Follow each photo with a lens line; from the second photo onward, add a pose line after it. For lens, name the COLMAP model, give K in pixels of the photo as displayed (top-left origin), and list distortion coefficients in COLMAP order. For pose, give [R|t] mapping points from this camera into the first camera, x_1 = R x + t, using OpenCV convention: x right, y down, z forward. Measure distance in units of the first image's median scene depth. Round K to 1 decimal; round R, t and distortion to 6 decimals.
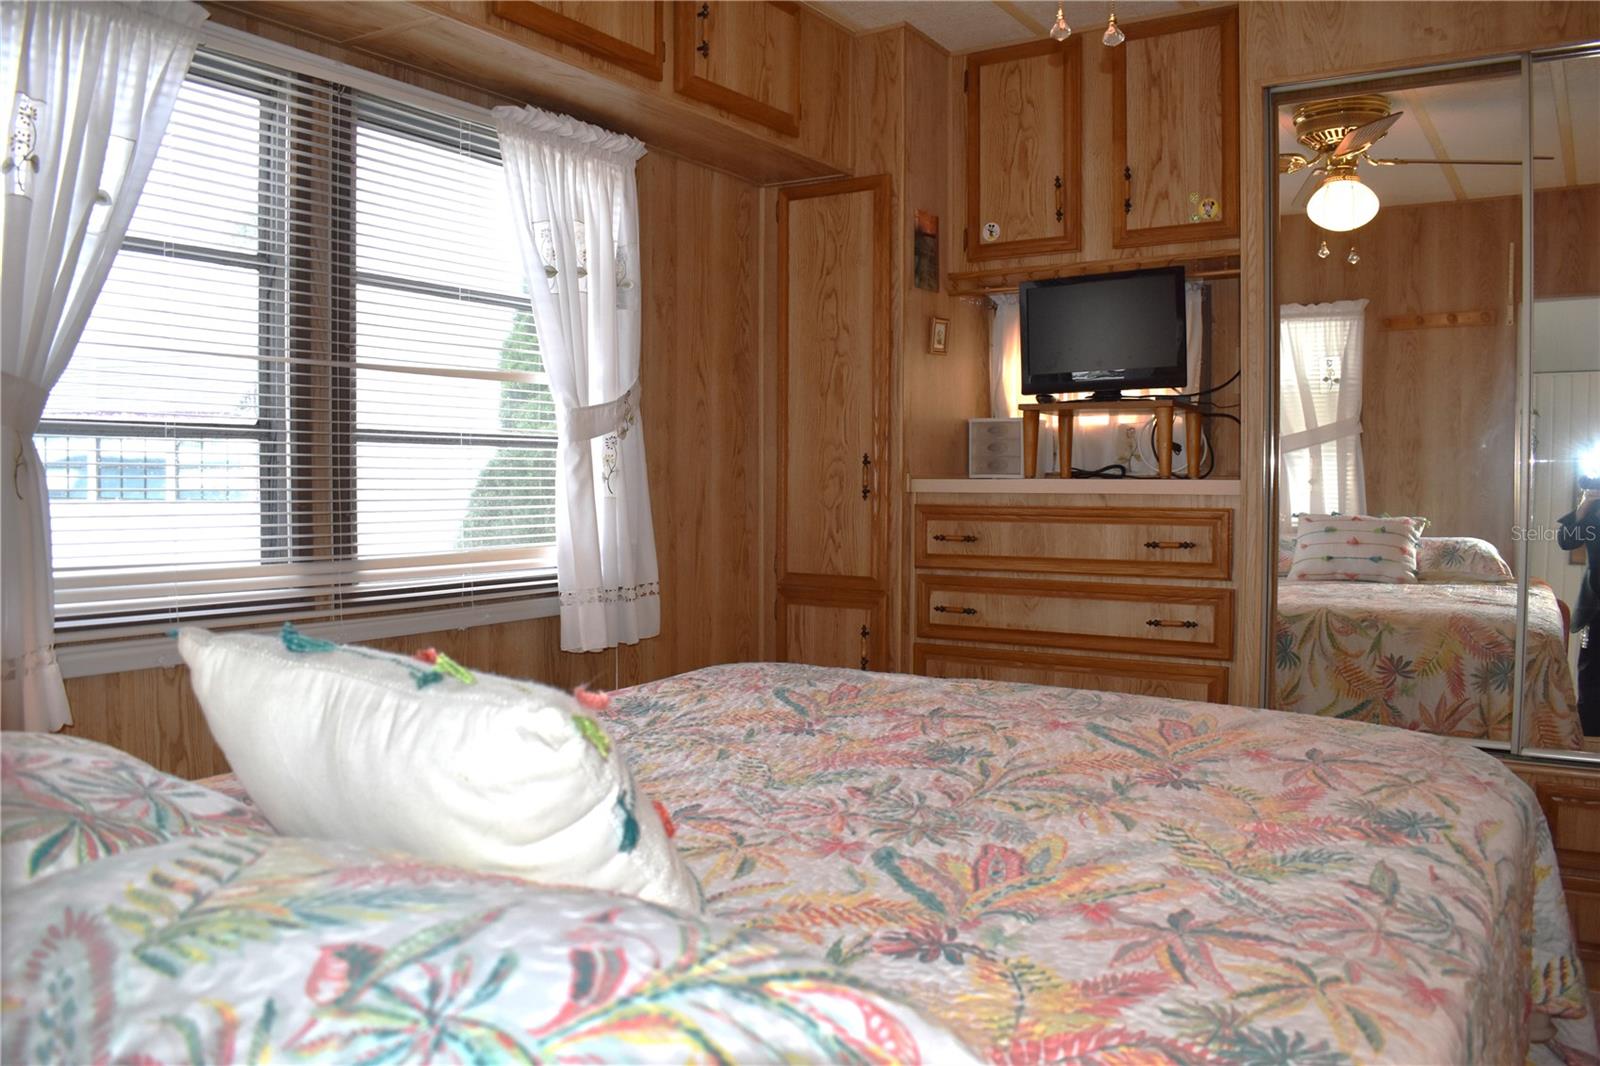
lens RADIAL K [[1267.9, 0, 794.0], [0, 1267.9, 530.9], [0, 0, 1]] dist [-0.096319, 0.012819]
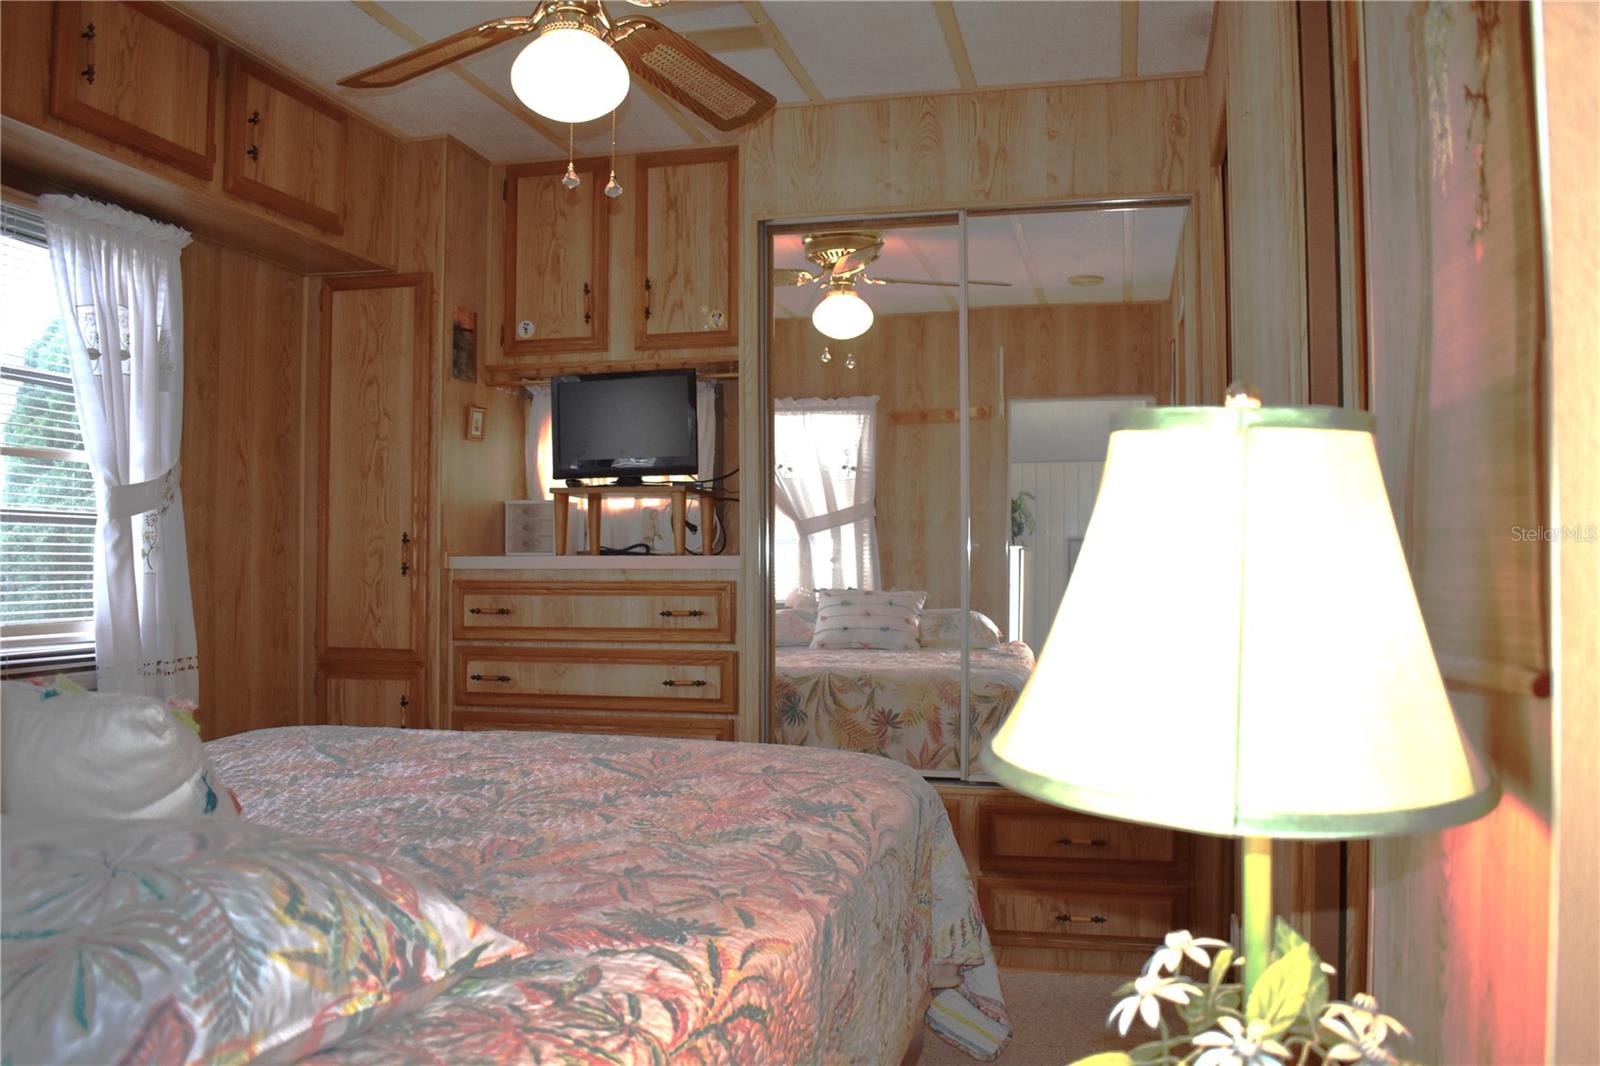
lens RADIAL K [[1267.9, 0, 794.0], [0, 1267.9, 530.9], [0, 0, 1]] dist [-0.096319, 0.012819]
pose [[0.938755, 0.005604, 0.344541, 0.000098], [0.016539, 0.997983, -0.061295, 0.009111], [-0.344189, 0.063239, 0.936768, -0.116688]]
